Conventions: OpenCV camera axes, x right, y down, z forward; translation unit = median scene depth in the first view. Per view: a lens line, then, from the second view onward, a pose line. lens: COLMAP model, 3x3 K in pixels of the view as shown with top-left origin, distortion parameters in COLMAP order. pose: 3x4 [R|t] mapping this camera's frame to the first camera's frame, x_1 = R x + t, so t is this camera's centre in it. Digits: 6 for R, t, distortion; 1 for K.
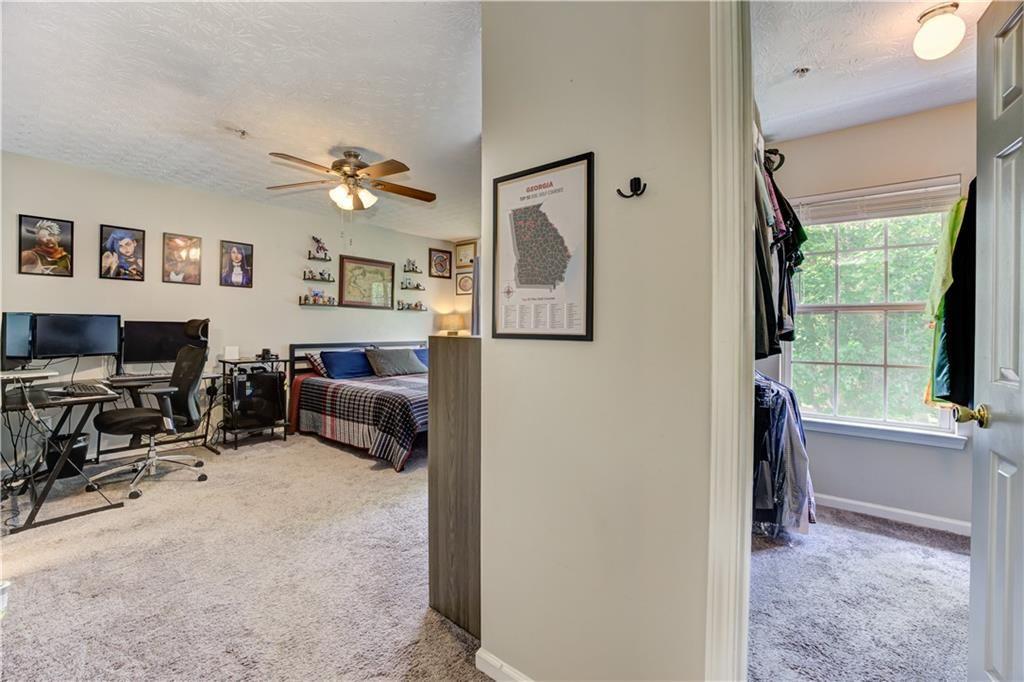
lens RADIAL K [[426.8, 0, 511.0], [0, 426.8, 338.9], [0, 0, 1]] dist [-0.046341, 0.013293]
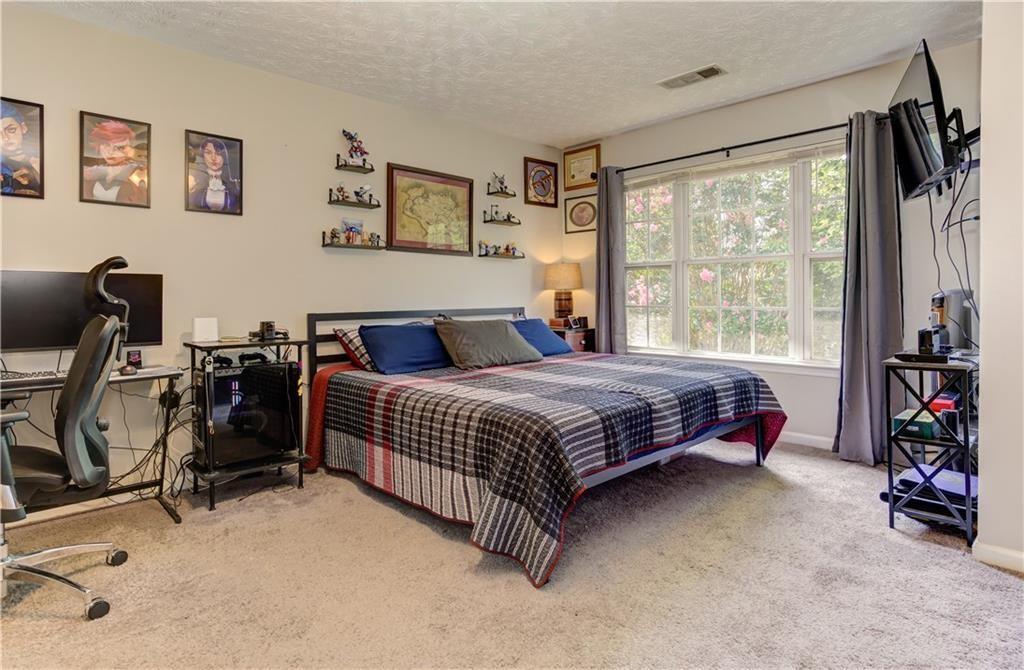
lens RADIAL K [[536.8, 0, 524.6], [0, 536.8, 310.4], [0, 0, 1]] dist [-0.019676, 0.000172]
pose [[0.994365, -0.015320, -0.104897, -0.162012], [0.015329, 0.999882, -0.000720, 0.013884], [0.104896, -0.000892, 0.994483, 0.322226]]
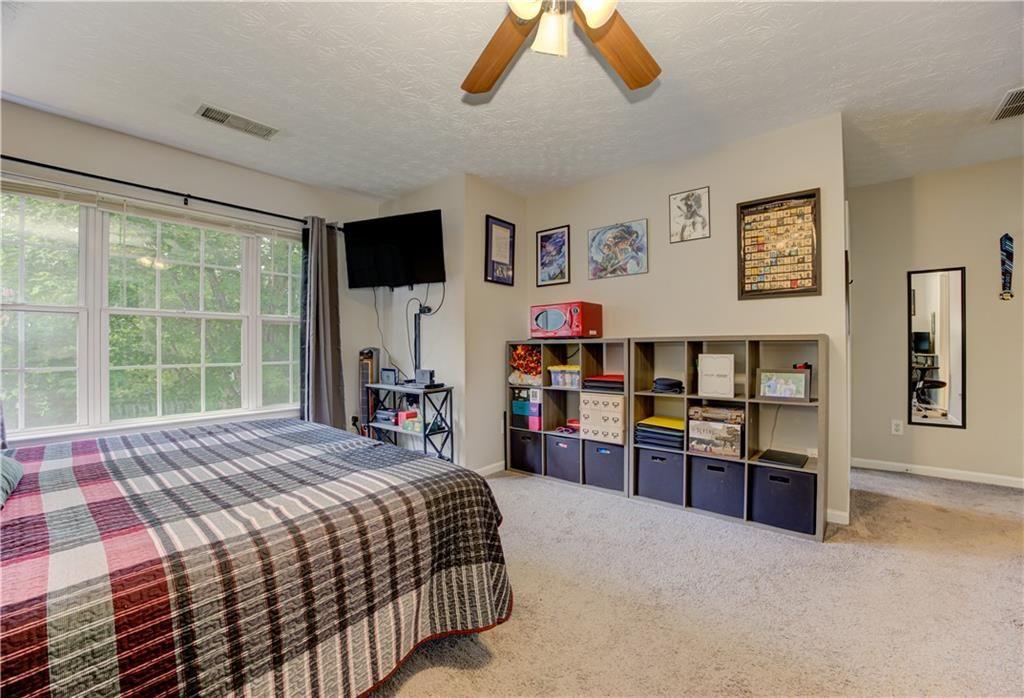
lens RADIAL K [[415.4, 0, 511.5], [0, 415.4, 346.8], [0, 0, 1]] dist [-0.000295, -0.000018]
pose [[0.037151, -0.009261, 0.999267, -0.560133], [0.028597, 0.999557, 0.008201, -0.005385], [-0.998900, 0.028271, 0.037399, 0.726645]]
